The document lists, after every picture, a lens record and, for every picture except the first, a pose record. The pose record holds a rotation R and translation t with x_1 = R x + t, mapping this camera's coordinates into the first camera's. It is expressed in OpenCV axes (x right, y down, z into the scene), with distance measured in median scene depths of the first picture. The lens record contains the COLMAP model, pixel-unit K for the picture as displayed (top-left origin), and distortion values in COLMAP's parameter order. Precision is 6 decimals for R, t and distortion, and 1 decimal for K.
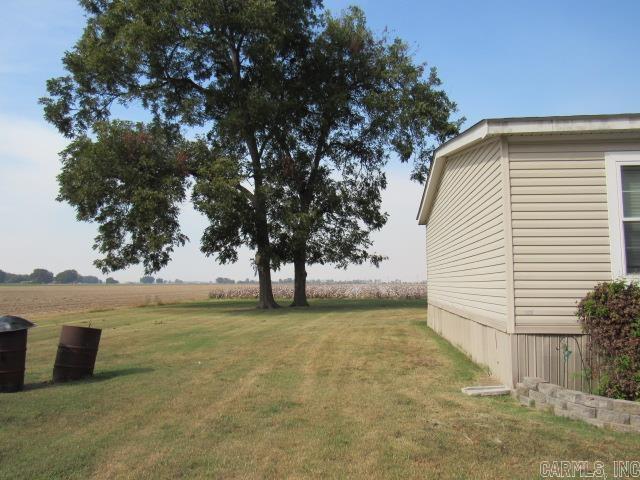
lens RADIAL K [[458.3, 0, 318.4], [0, 458.3, 240.5], [0, 0, 1]] dist [-0.024369, 0.000060]
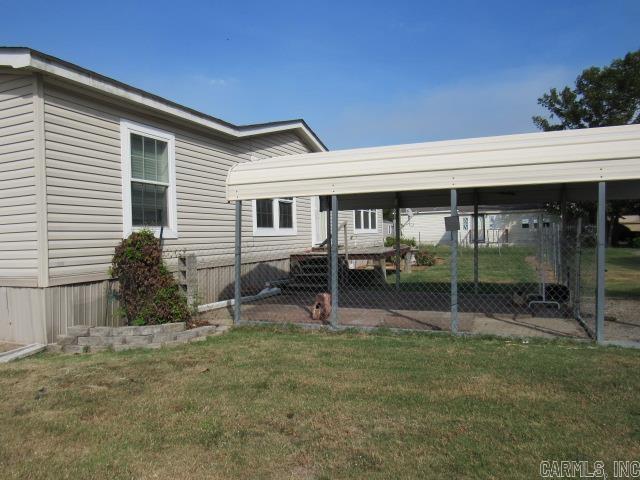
lens RADIAL K [[458.3, 0, 318.8], [0, 458.3, 239.9], [0, 0, 1]] dist [-0.024369, 0.000060]
pose [[0.262778, -0.014711, 0.964744, -0.403655], [-0.062391, 0.997532, 0.032205, 0.048302], [-0.962837, -0.068654, 0.261212, 0.252947]]
